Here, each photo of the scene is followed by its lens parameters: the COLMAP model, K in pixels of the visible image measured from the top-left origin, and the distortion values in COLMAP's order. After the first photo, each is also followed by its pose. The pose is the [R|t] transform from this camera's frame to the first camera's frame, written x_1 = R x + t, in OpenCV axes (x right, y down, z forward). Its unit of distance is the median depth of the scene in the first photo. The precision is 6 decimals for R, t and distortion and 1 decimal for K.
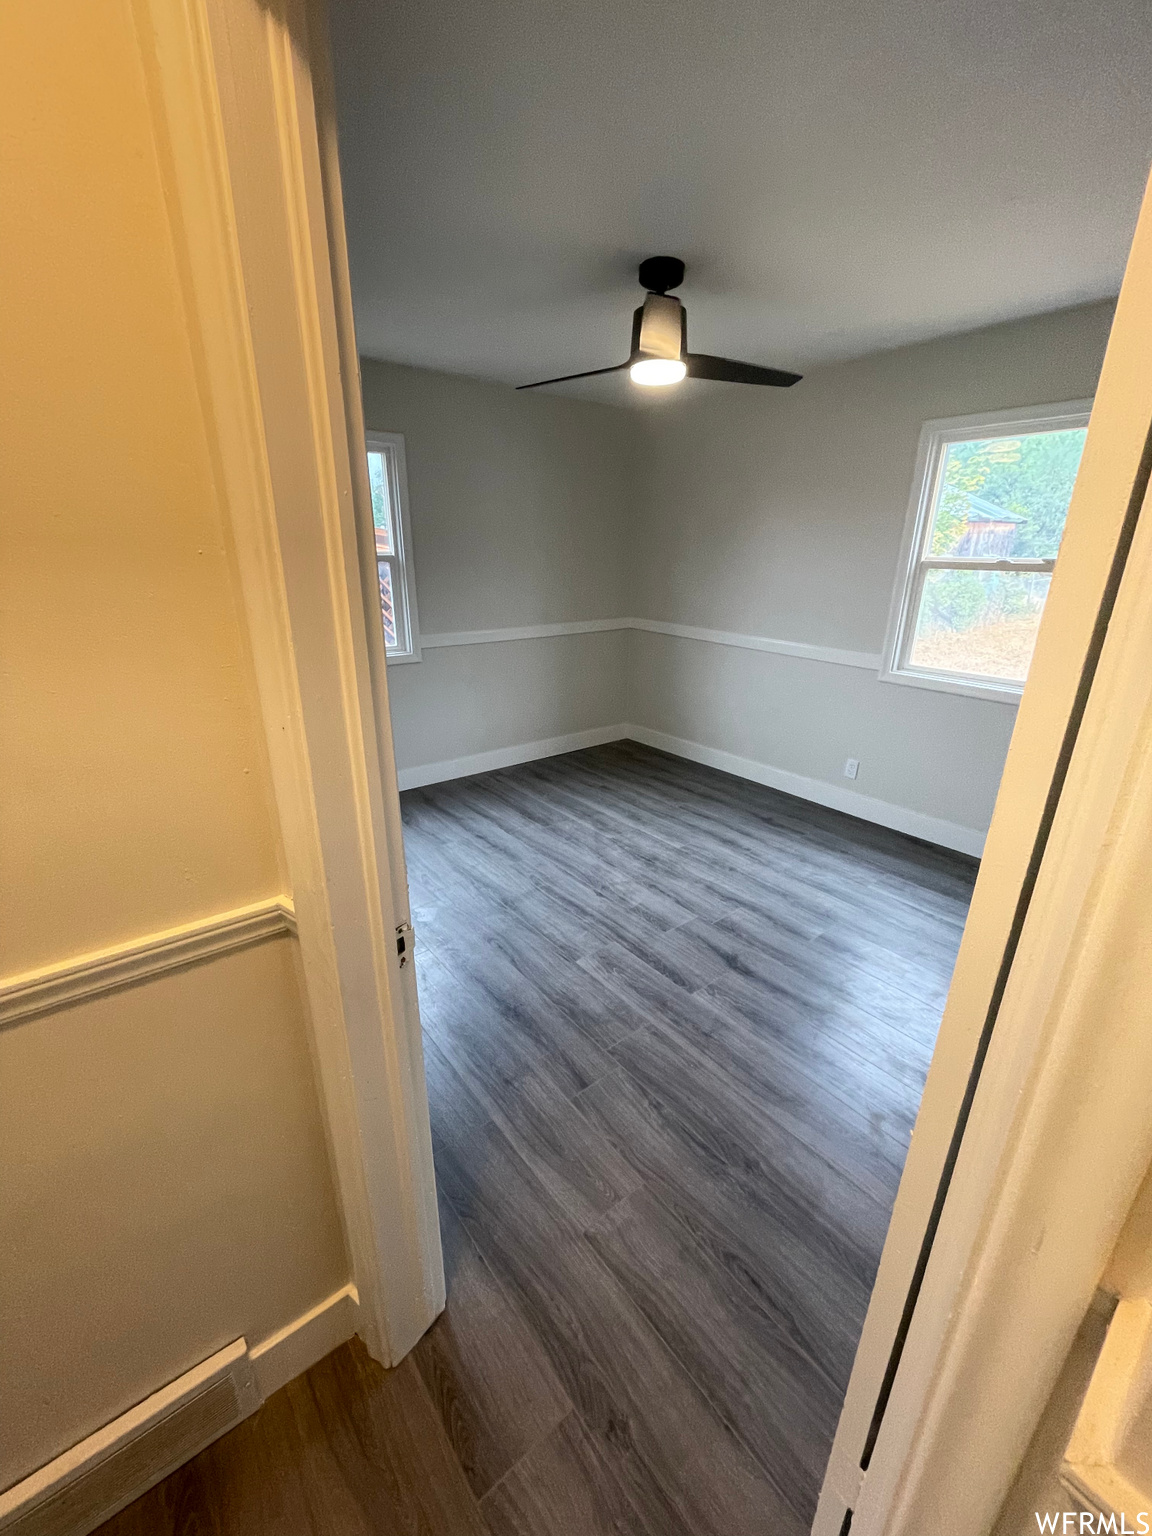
lens RADIAL K [[623.0, 0, 577.9], [0, 623.0, 768.2], [0, 0, 1]] dist [-0.002347, -0.001833]
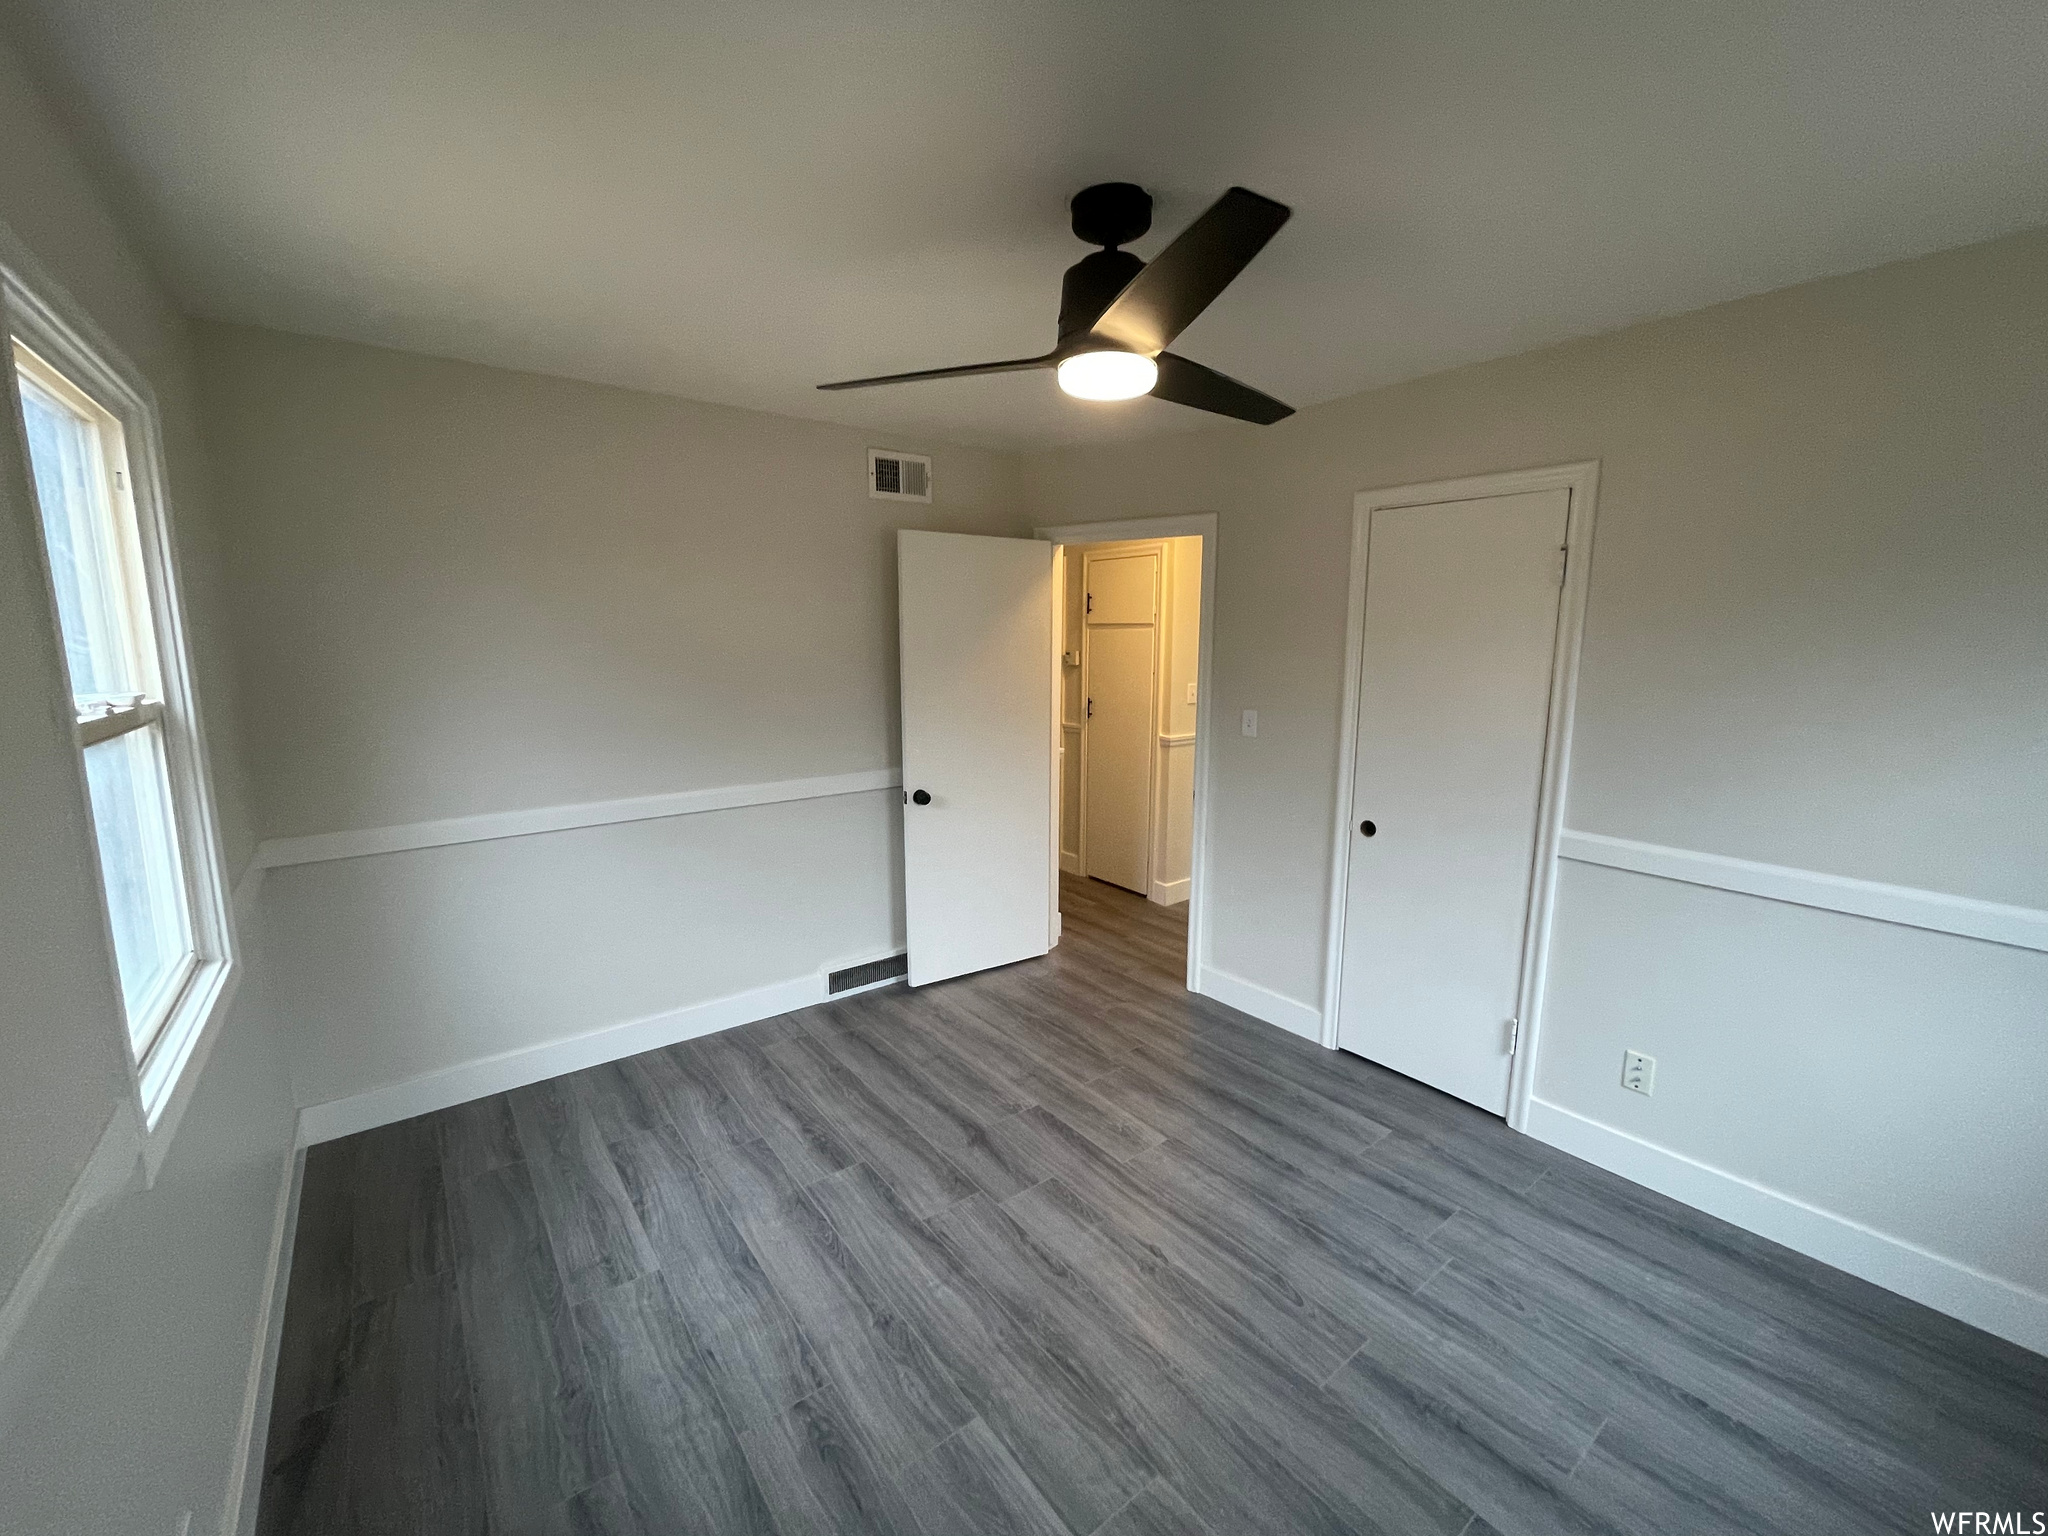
lens RADIAL K [[830.6, 0, 1023.0], [0, 830.6, 765.8], [0, 0, 1]] dist [-0.002347, -0.001833]
pose [[-0.999840, -0.014023, 0.011071, 0.168036], [-0.007163, 0.882293, 0.470647, -0.592337], [-0.016367, 0.470492, -0.882252, 1.593504]]
